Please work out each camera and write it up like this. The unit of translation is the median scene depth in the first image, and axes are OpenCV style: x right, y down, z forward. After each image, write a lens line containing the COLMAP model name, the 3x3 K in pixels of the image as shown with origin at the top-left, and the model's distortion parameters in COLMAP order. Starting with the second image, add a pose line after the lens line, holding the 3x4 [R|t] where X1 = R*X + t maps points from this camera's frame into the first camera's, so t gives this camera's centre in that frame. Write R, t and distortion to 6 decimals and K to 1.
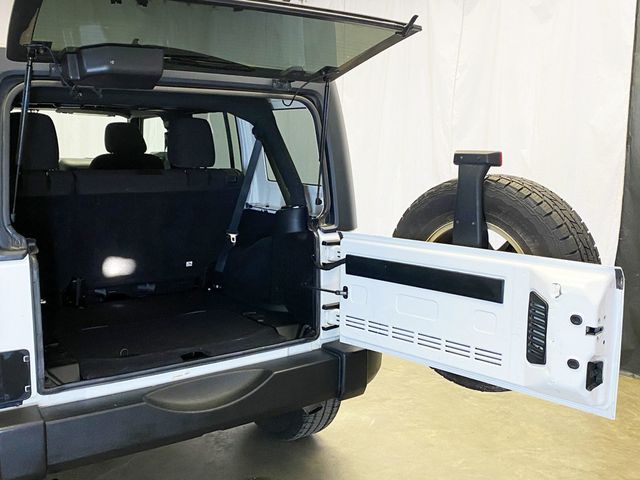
lens RADIAL K [[631.4, 0, 320.0], [0, 631.4, 240.0], [0, 0, 1]] dist [-0.010183, -0.023244]
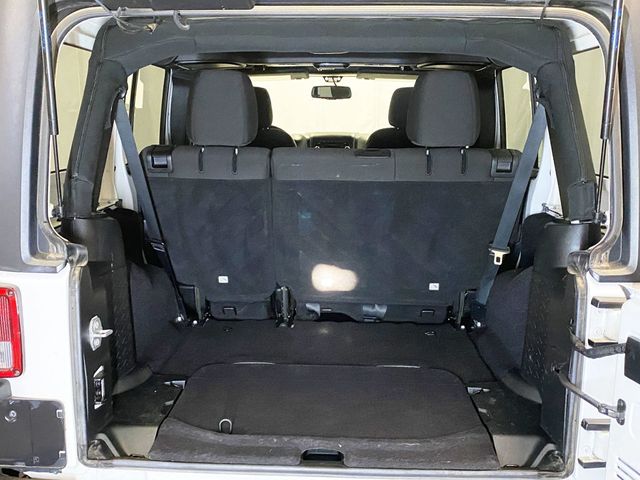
lens RADIAL K [[631.4, 0, 320.0], [0, 631.4, 240.0], [0, 0, 1]] dist [-0.010183, -0.023244]
pose [[0.801050, 0.106798, -0.588993, 0.104285], [-0.088504, 0.994272, 0.059916, -0.047225], [0.592018, 0.004133, 0.805914, 0.400706]]
